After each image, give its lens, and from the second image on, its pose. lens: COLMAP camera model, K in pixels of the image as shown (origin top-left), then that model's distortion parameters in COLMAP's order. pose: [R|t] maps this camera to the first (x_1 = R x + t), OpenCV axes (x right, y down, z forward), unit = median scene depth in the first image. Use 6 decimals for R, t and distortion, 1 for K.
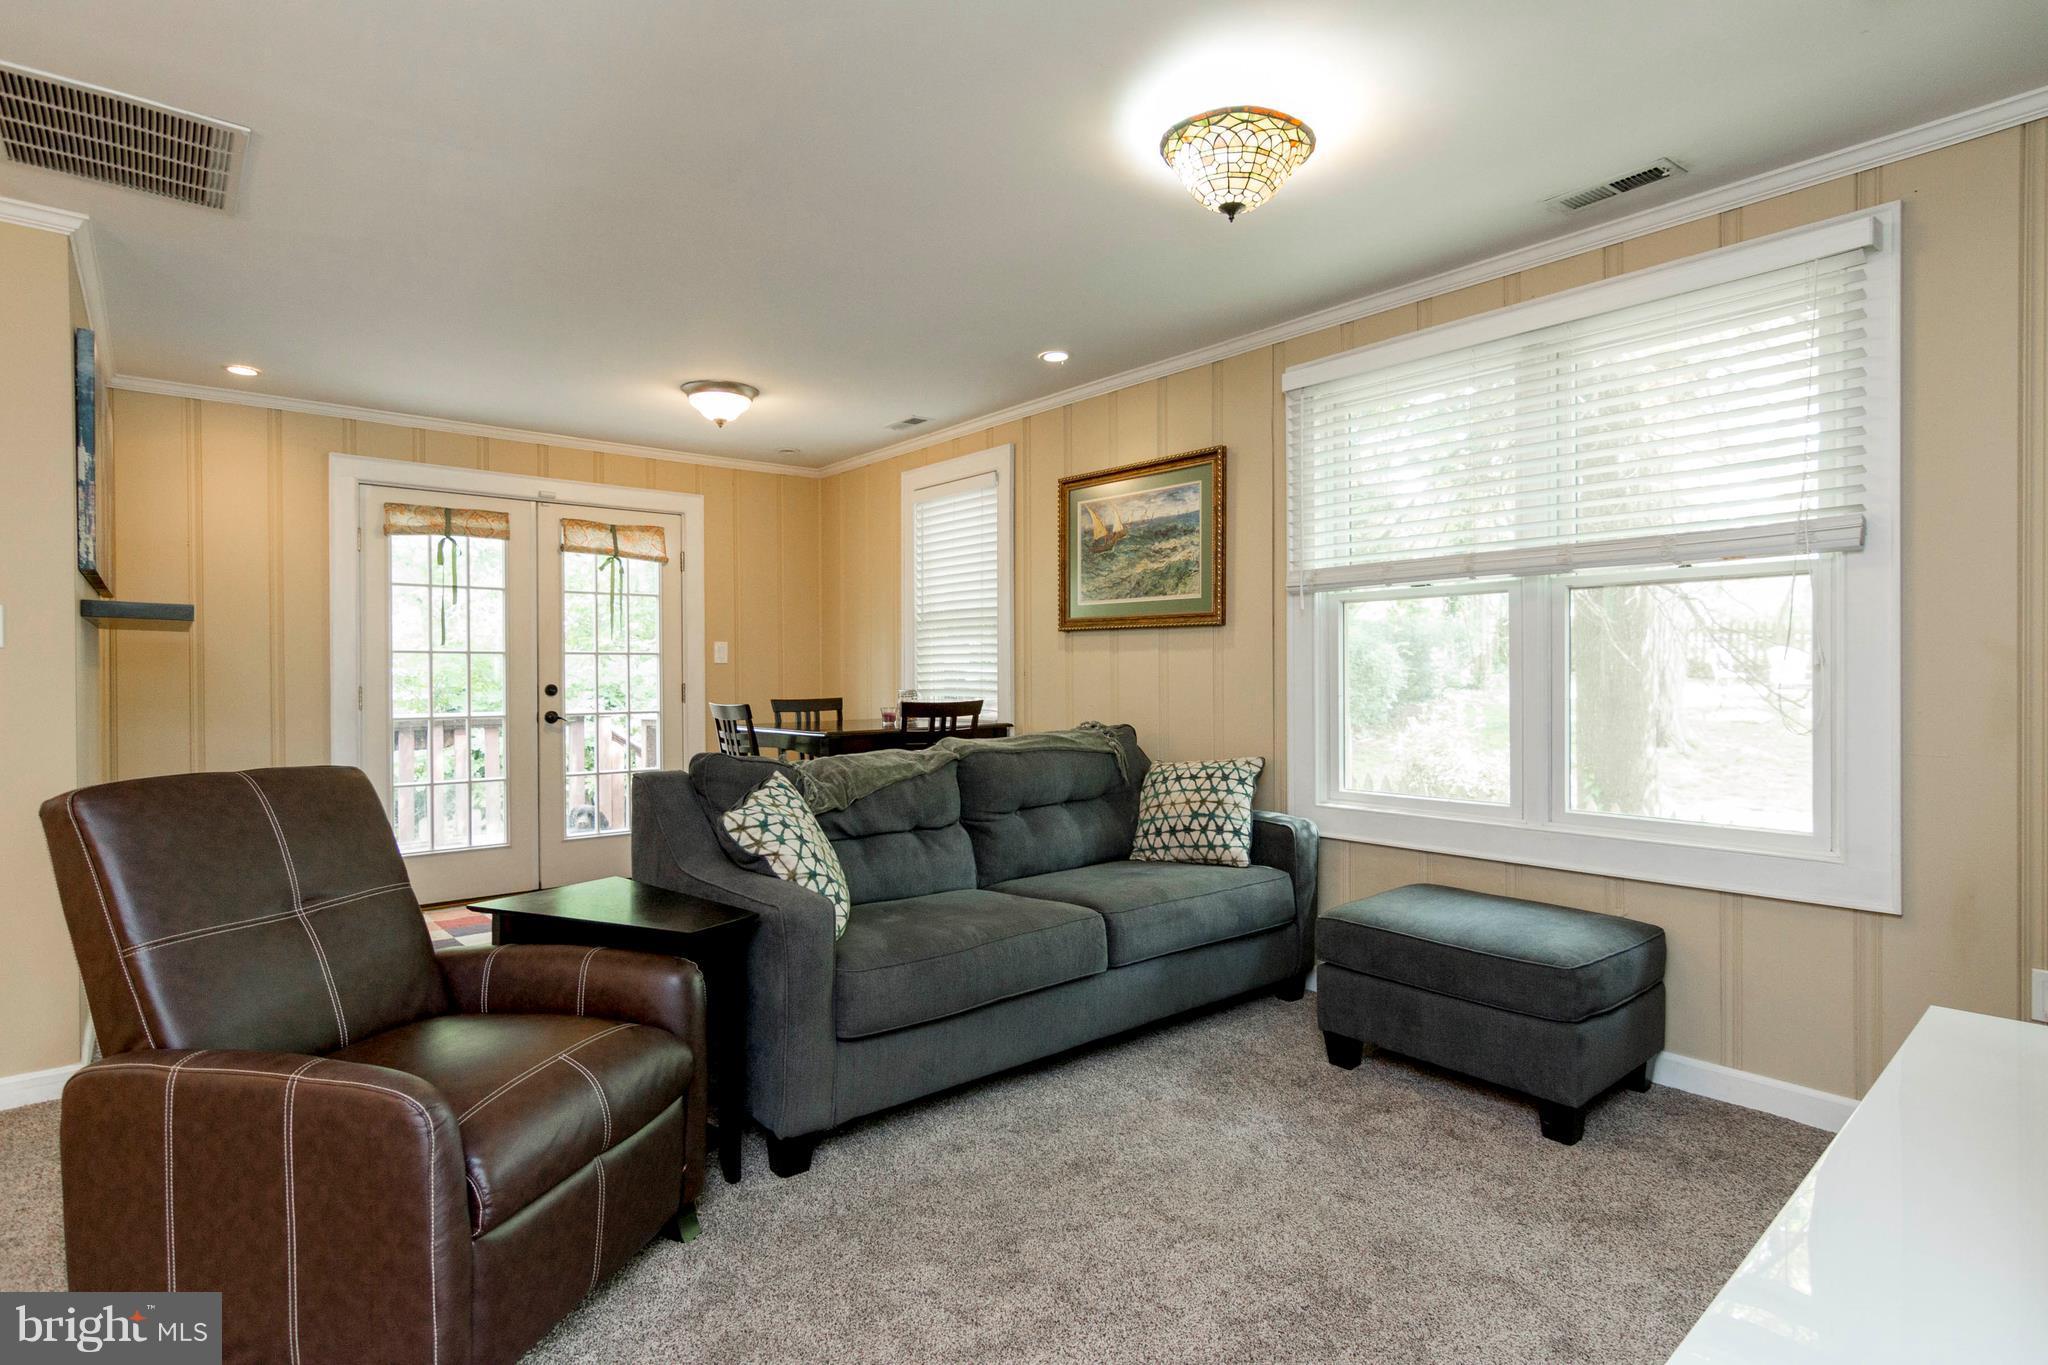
lens RADIAL K [[1025.9, 0, 1014.8], [0, 1025.9, 679.3], [0, 0, 1]] dist [-0.001554, 0.002135]
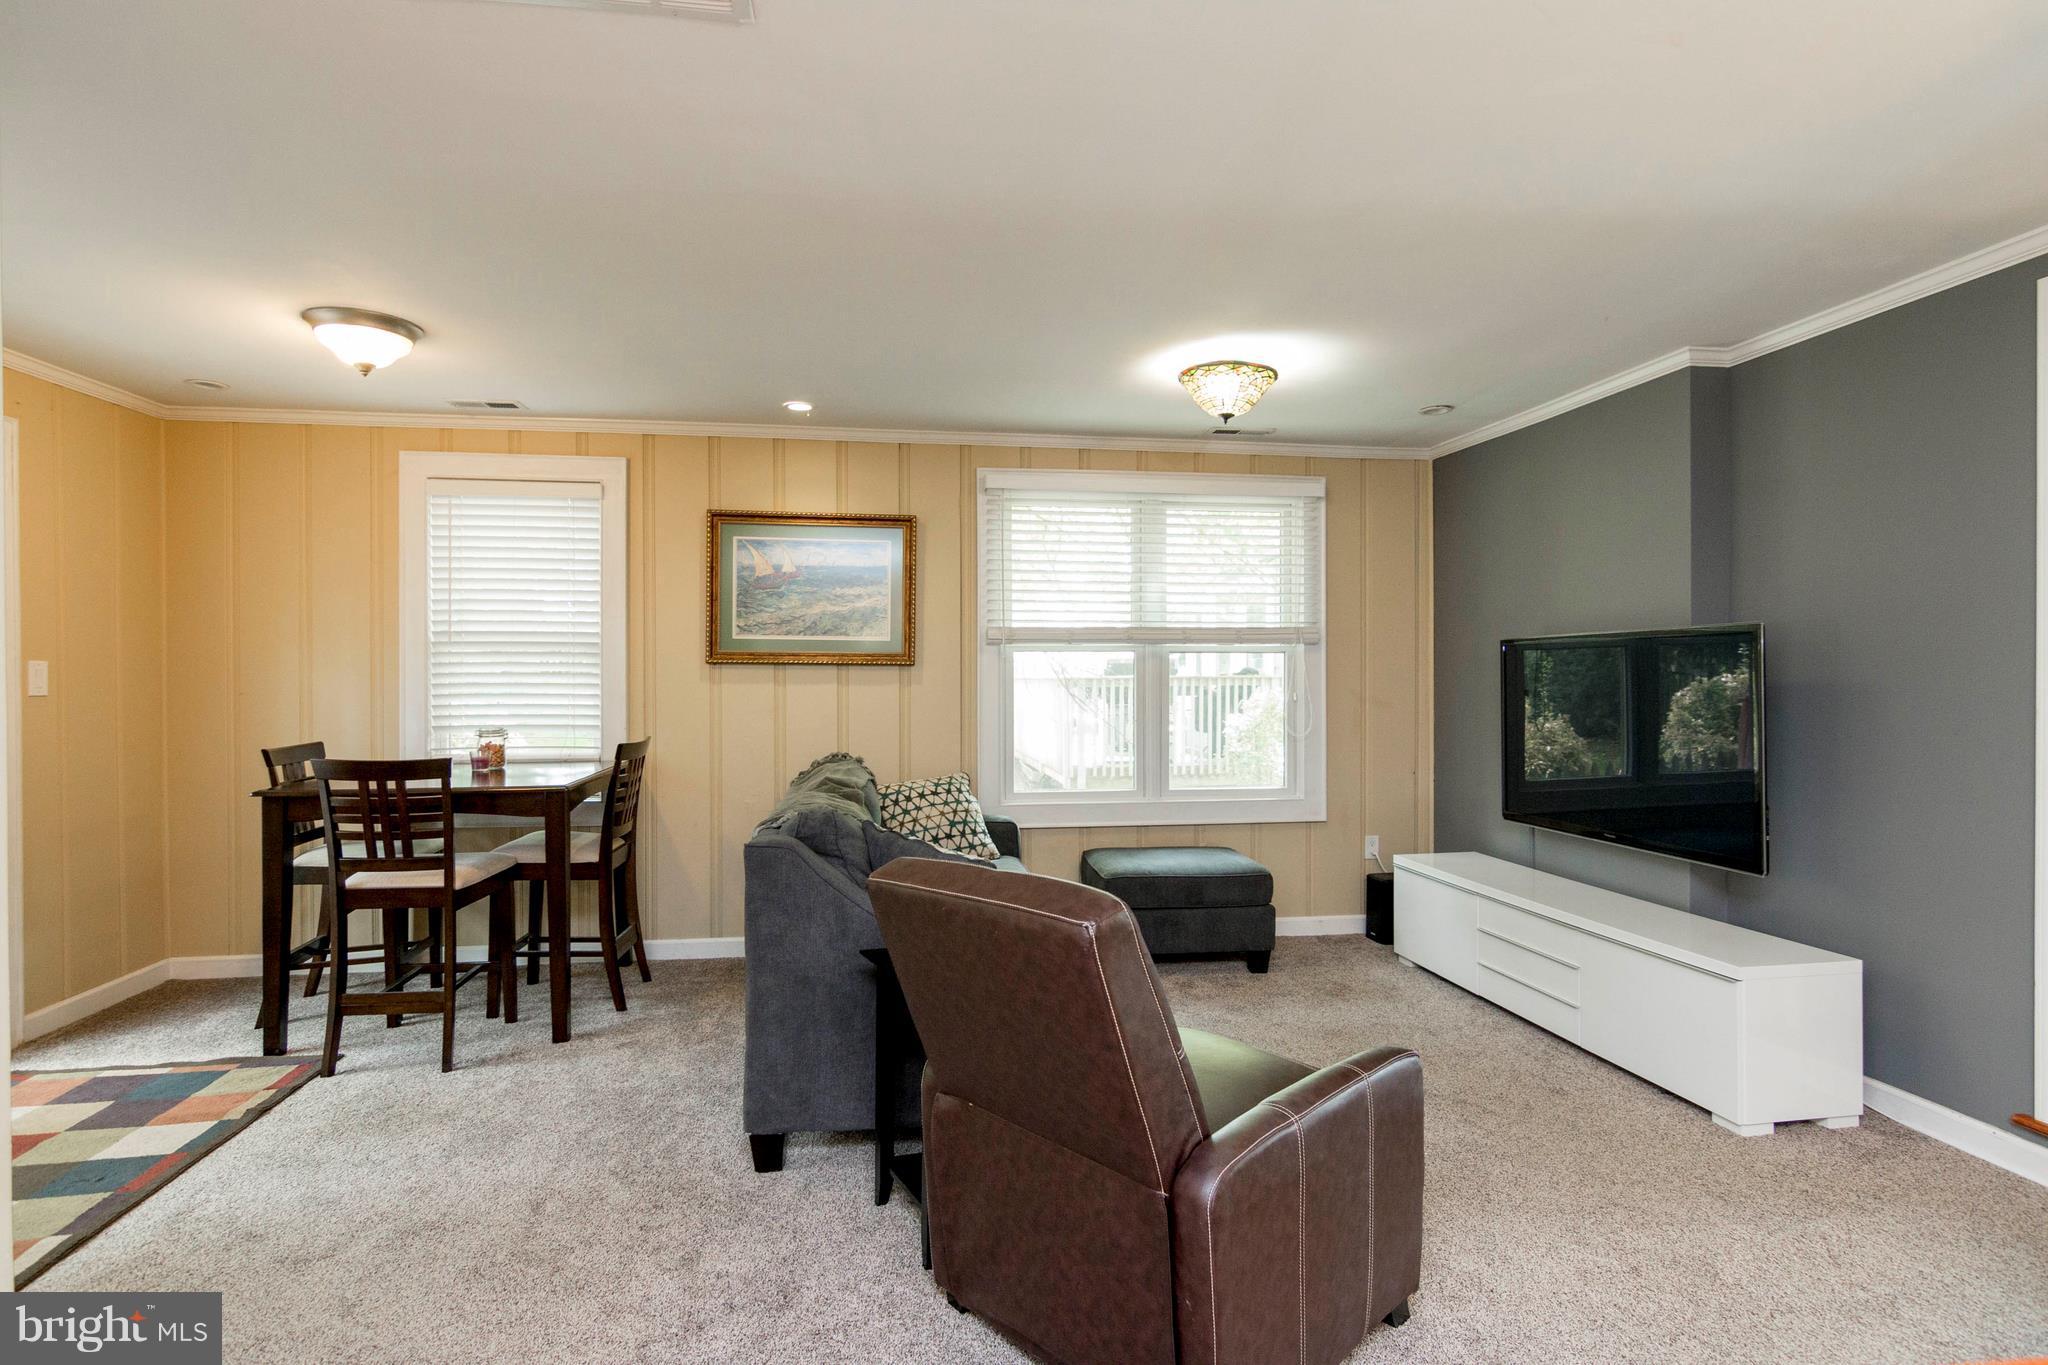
lens RADIAL K [[1025.9, 0, 1014.8], [0, 1025.9, 679.3], [0, 0, 1]] dist [-0.001554, 0.002135]
pose [[0.528339, 0.000554, 0.849033, -0.723093], [0.002373, 0.999995, -0.002129, -0.032278], [-0.849030, 0.003139, 0.528335, 0.256240]]
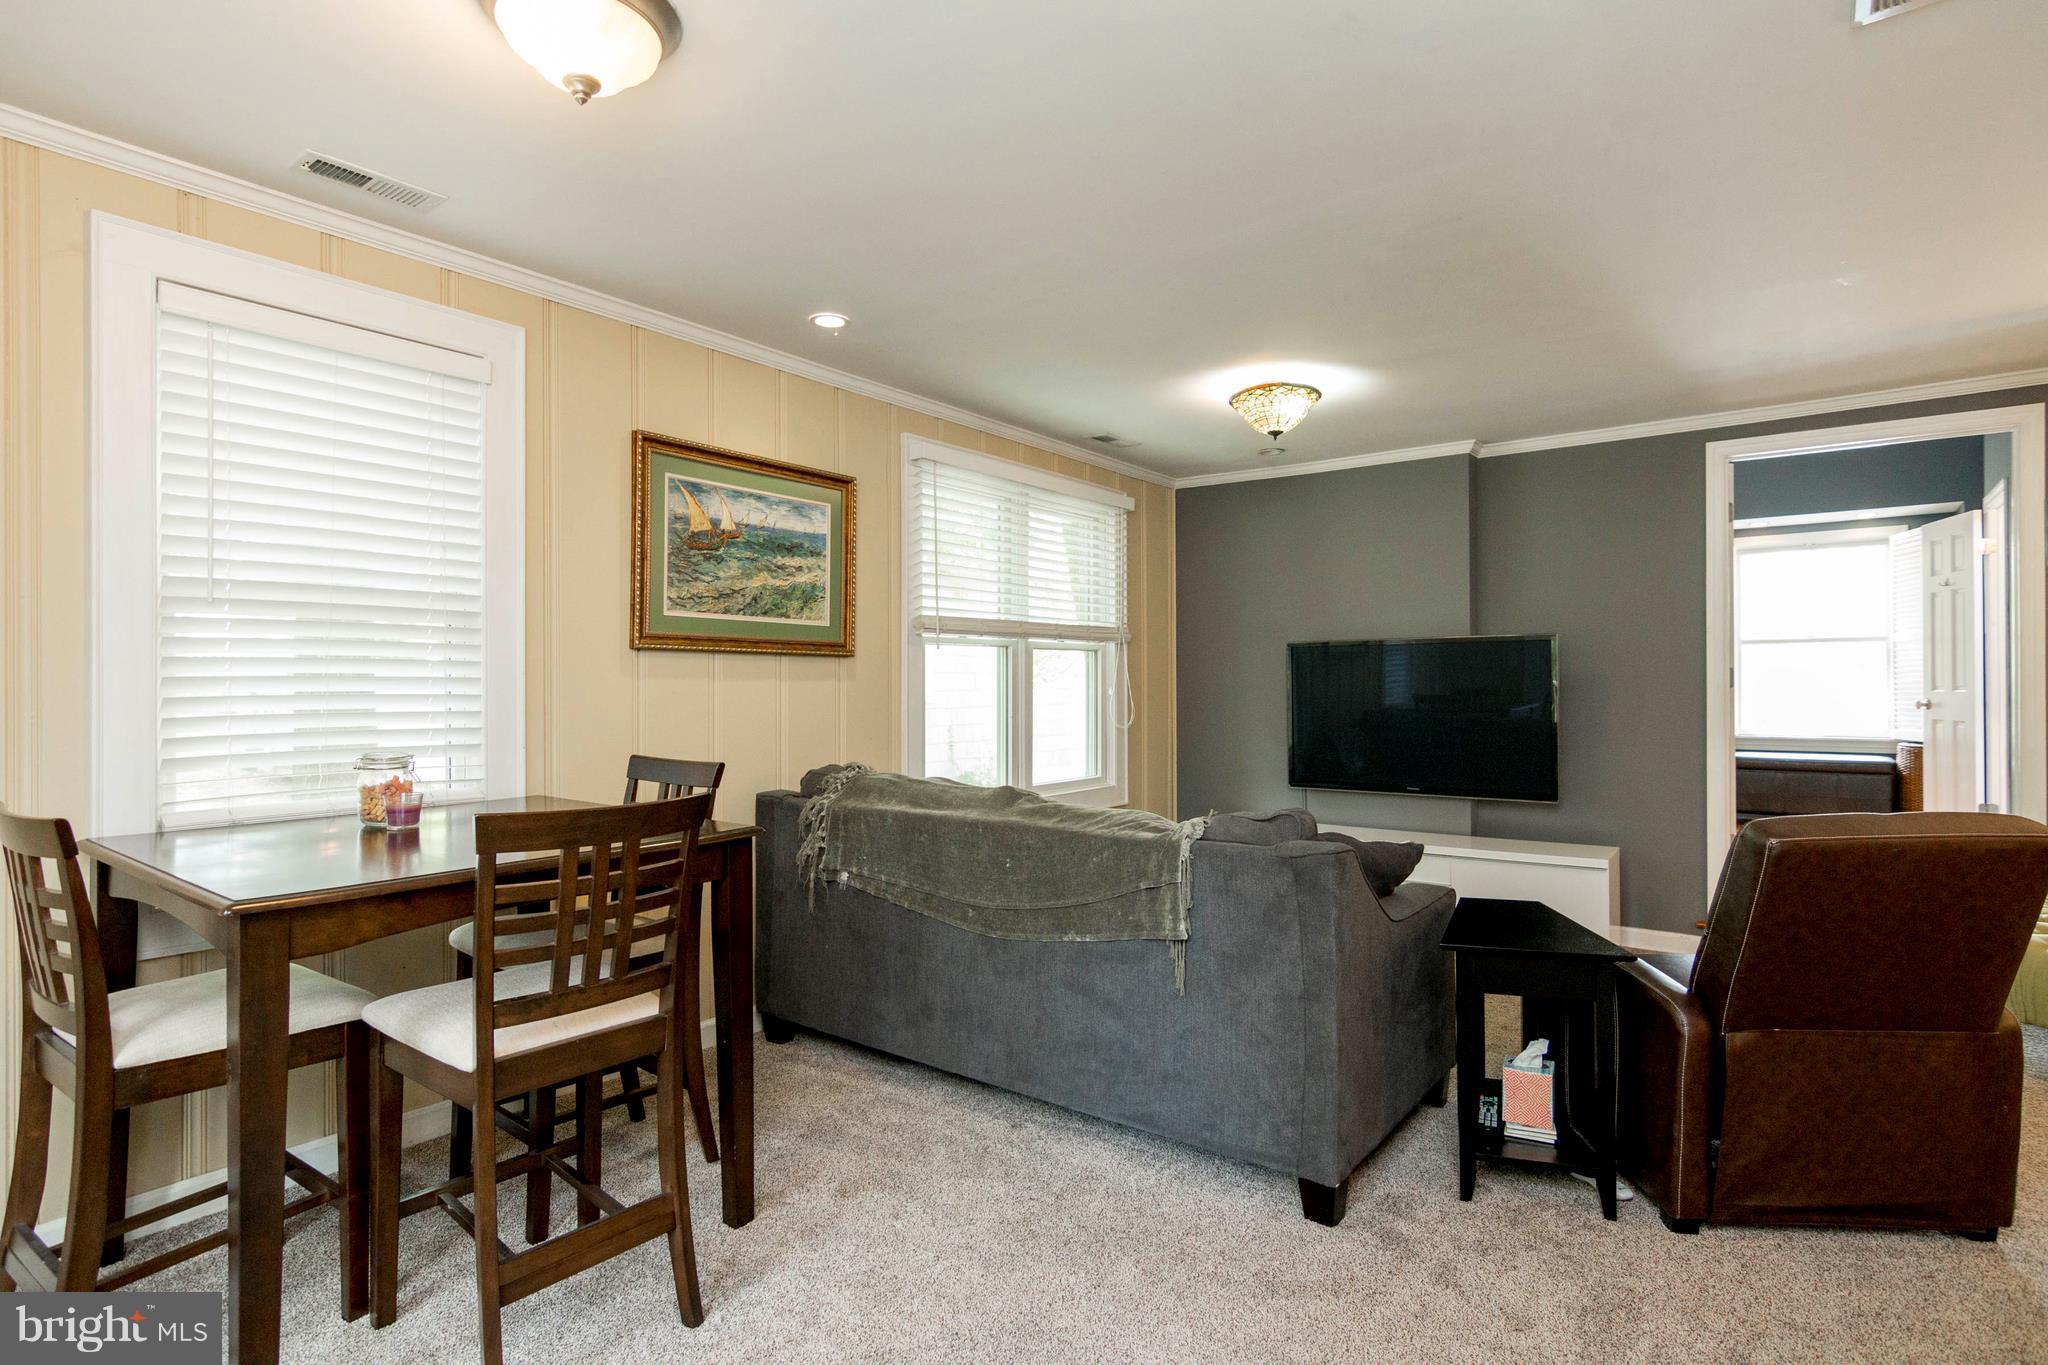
lens RADIAL K [[1025.9, 0, 1014.8], [0, 1025.9, 679.3], [0, 0, 1]] dist [-0.001554, 0.002135]
pose [[-0.210928, 0.004991, 0.977489, -0.776426], [0.007602, 0.999965, -0.003465, -0.024782], [-0.977472, 0.006700, -0.210959, 1.013921]]
